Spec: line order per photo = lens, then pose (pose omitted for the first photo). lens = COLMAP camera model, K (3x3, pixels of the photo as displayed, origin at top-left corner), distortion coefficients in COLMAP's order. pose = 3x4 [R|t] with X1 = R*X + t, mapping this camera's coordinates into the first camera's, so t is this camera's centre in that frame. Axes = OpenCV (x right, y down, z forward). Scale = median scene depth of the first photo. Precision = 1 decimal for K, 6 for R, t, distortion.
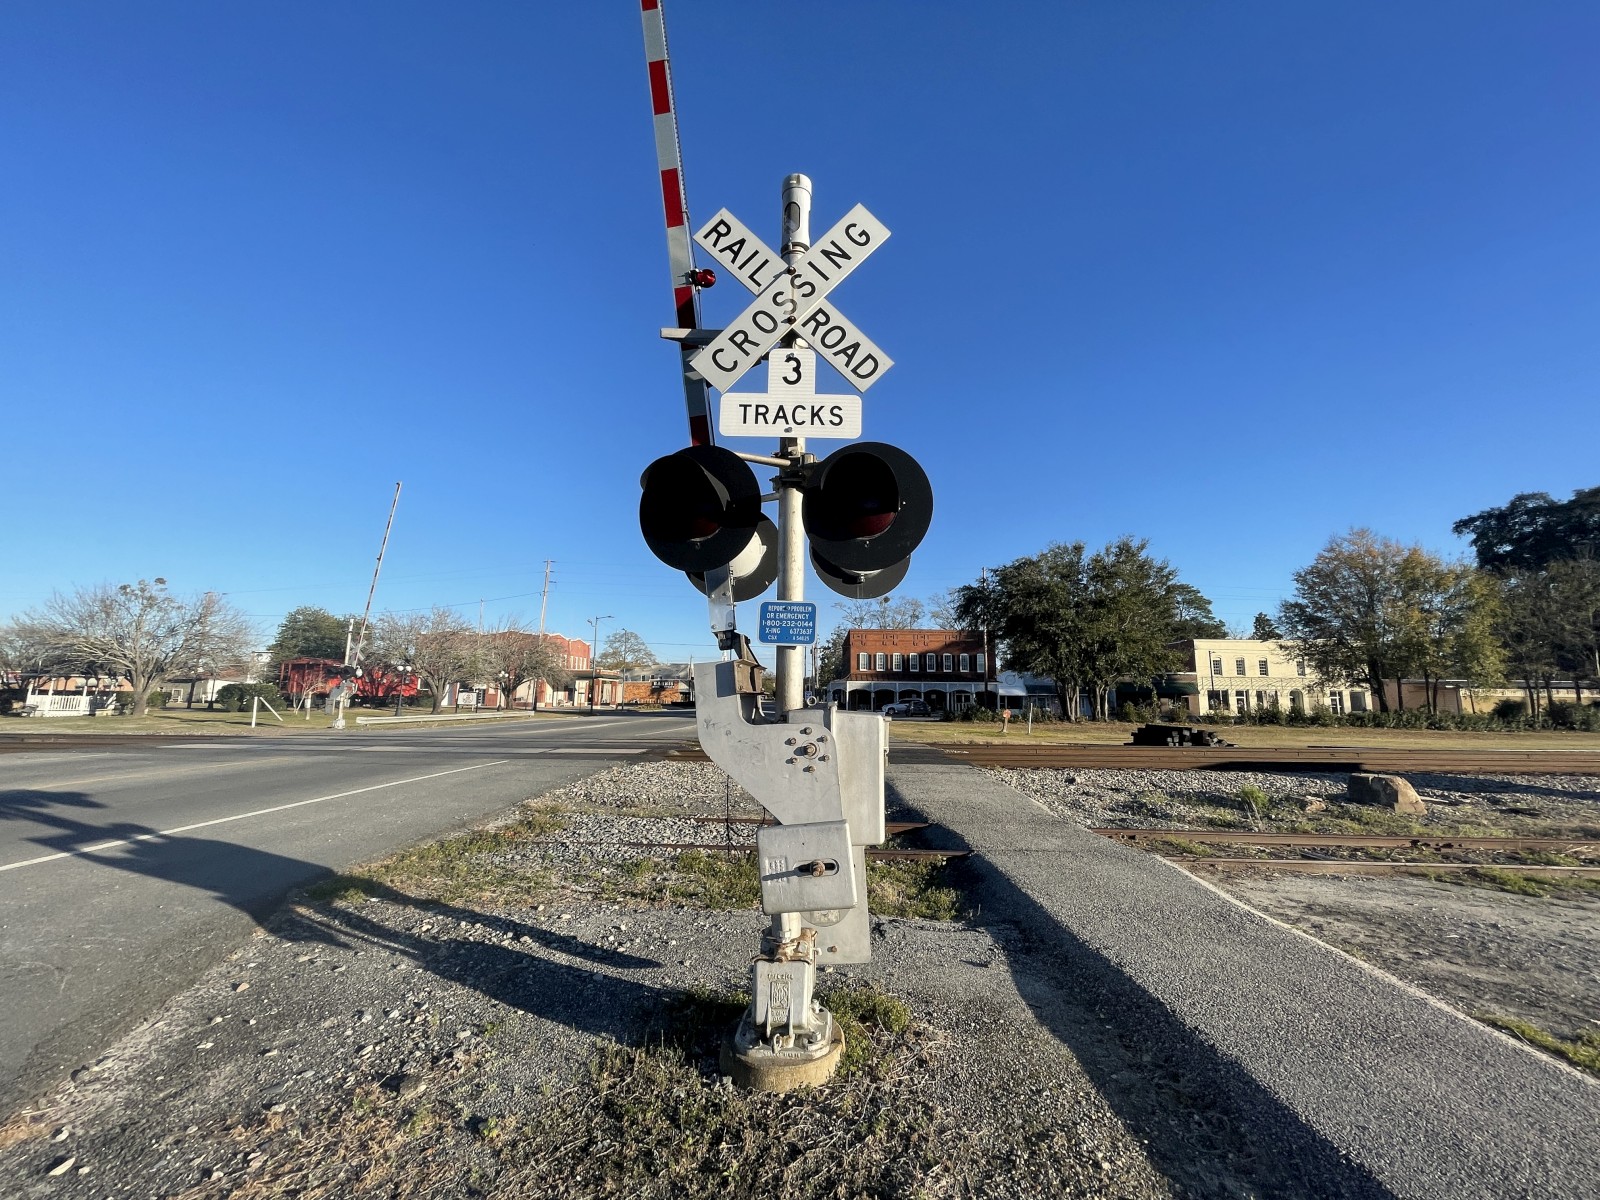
lens RADIAL K [[640.9, 0, 799.7], [0, 640.9, 596.4], [0, 0, 1]] dist [-0.006794, 0.000066]
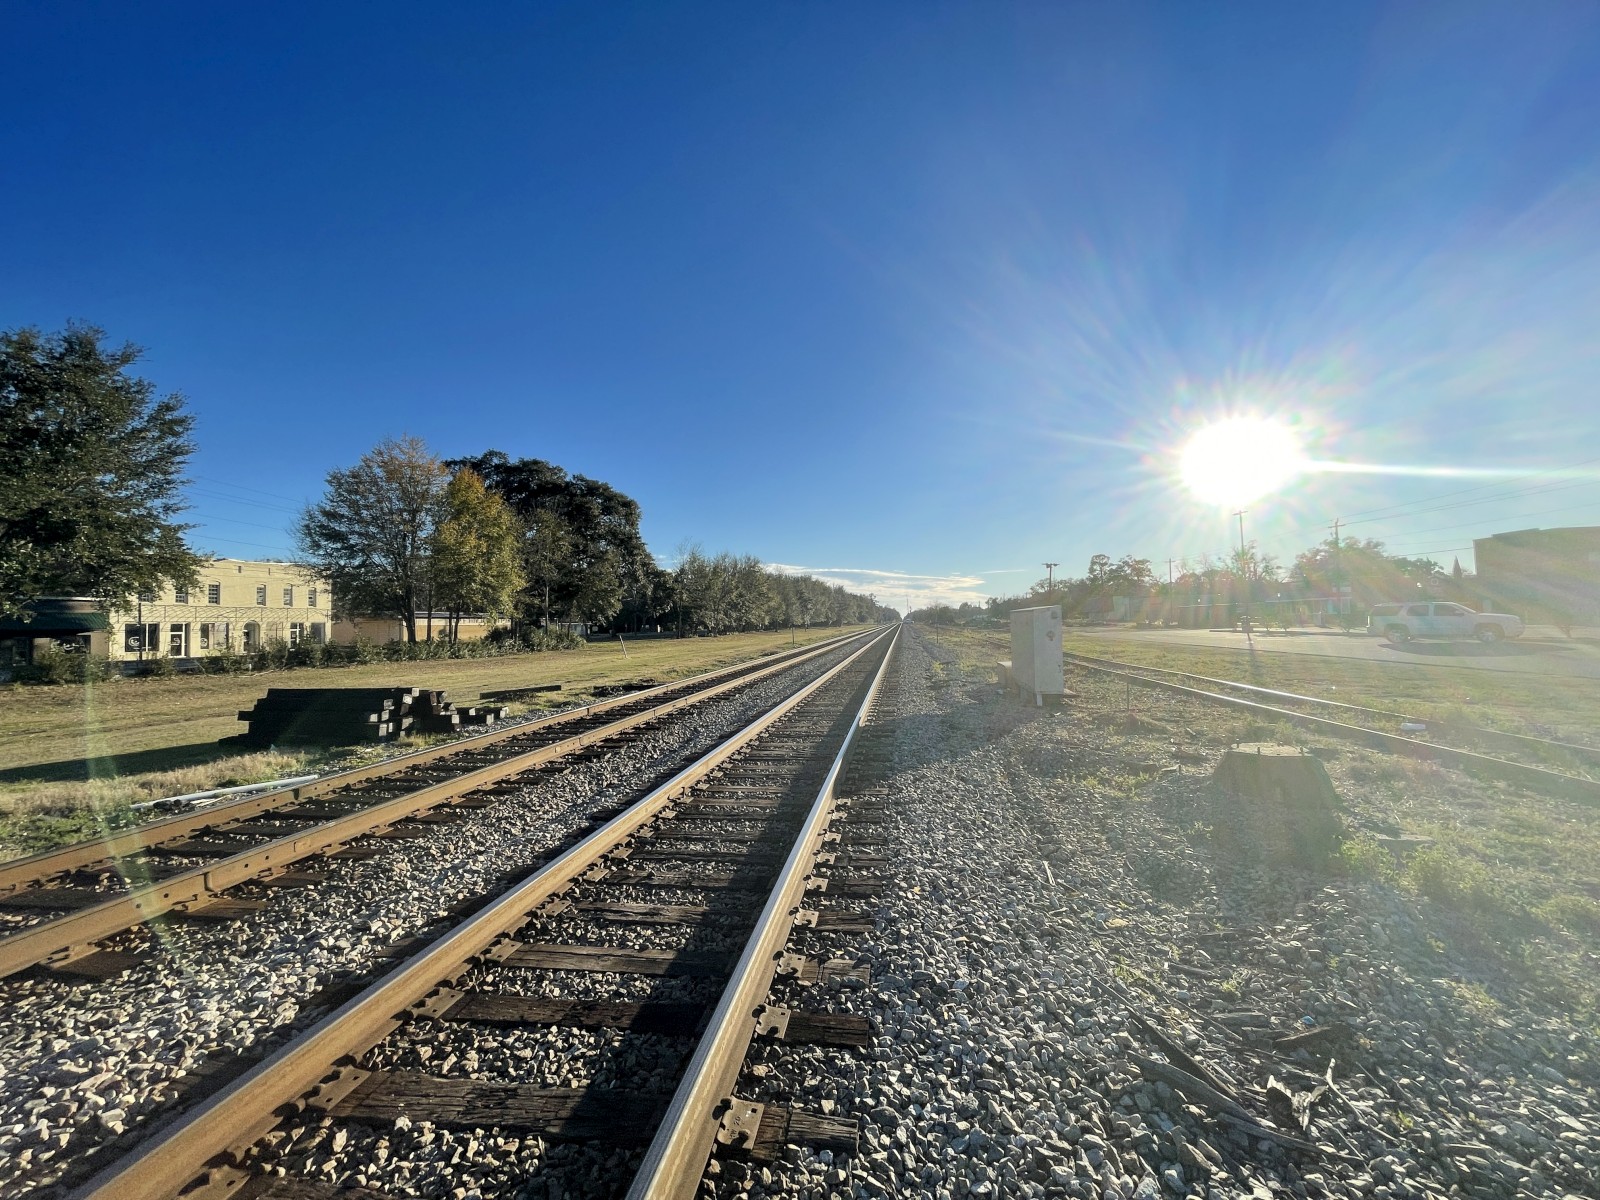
lens RADIAL K [[640.9, 0, 799.7], [0, 640.9, 596.4], [0, 0, 1]] dist [-0.006794, 0.000066]
pose [[0.109516, 0.026084, 0.993643, 0.793862], [-0.128145, 0.991684, -0.011909, 0.592116], [-0.985690, -0.126026, 0.111948, 3.867294]]
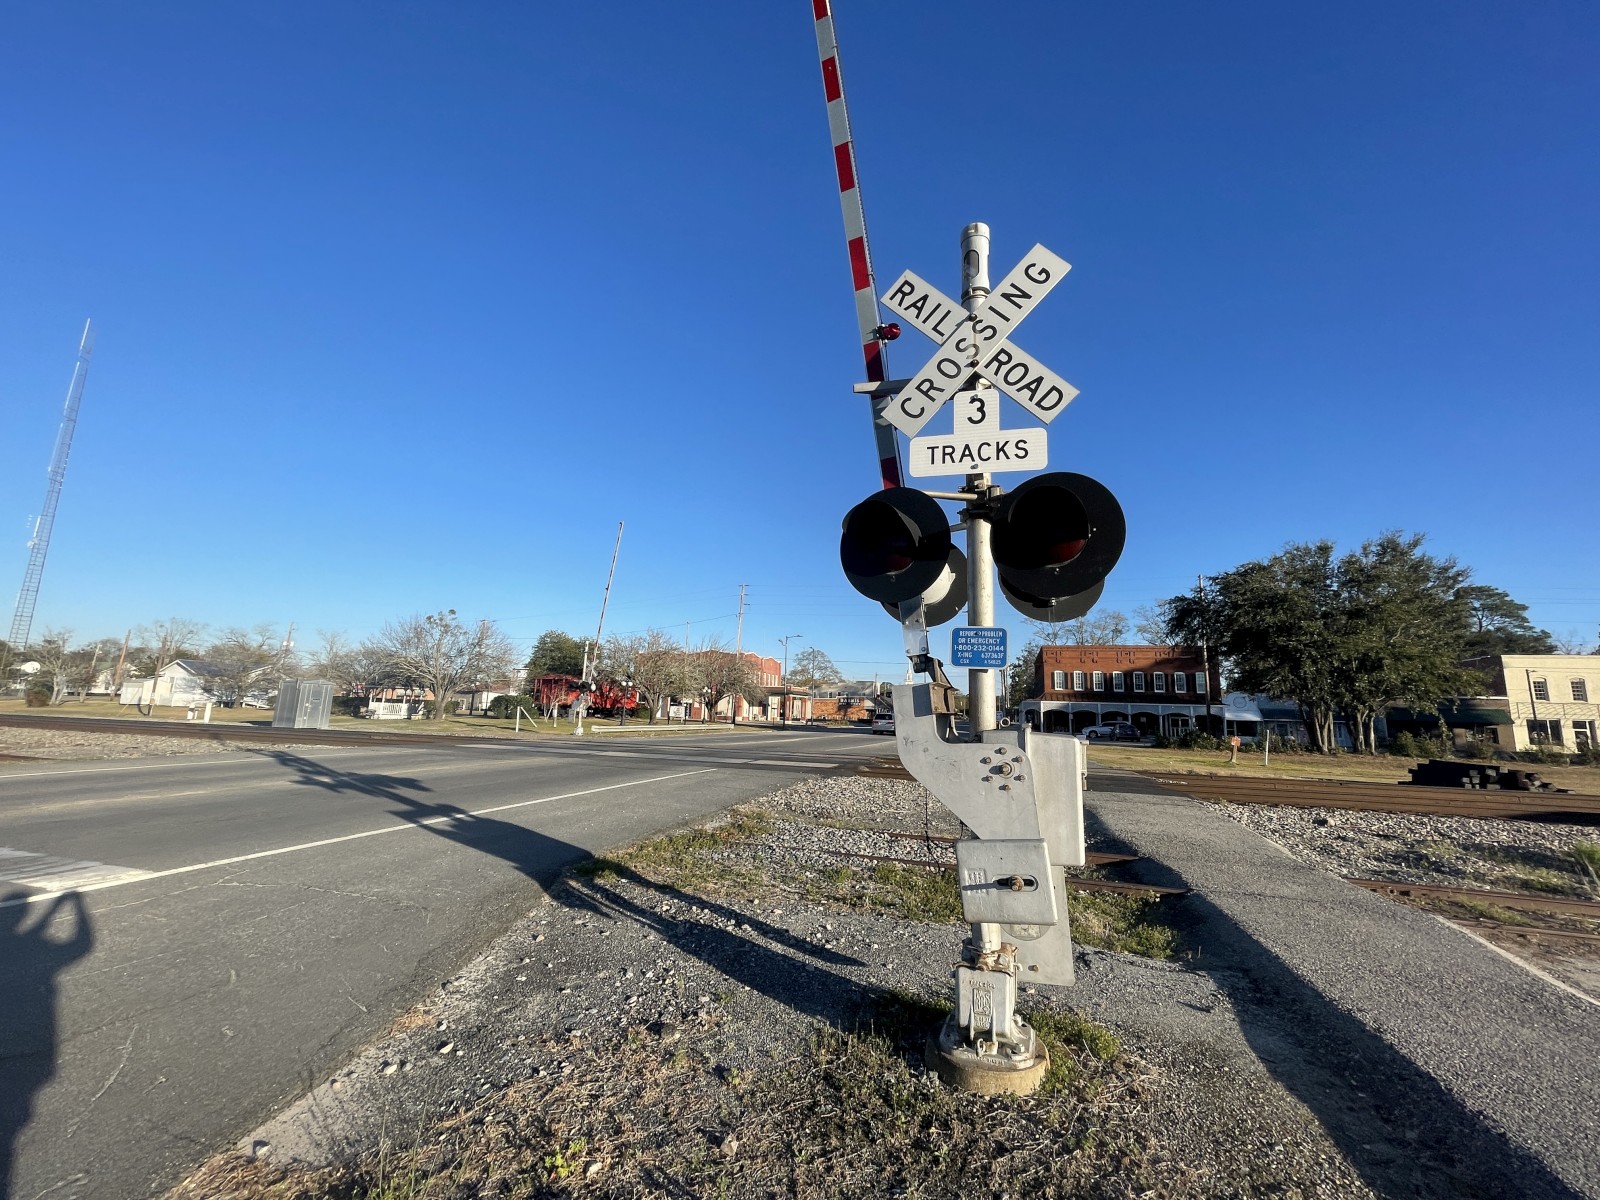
lens RADIAL K [[640.9, 0, 799.7], [0, 640.9, 596.4], [0, 0, 1]] dist [-0.006794, 0.000066]
pose [[0.960127, -0.028915, -0.278066, -0.006058], [0.021460, 0.999325, -0.029816, -0.015485], [0.278740, 0.022660, 0.960099, -0.087090]]
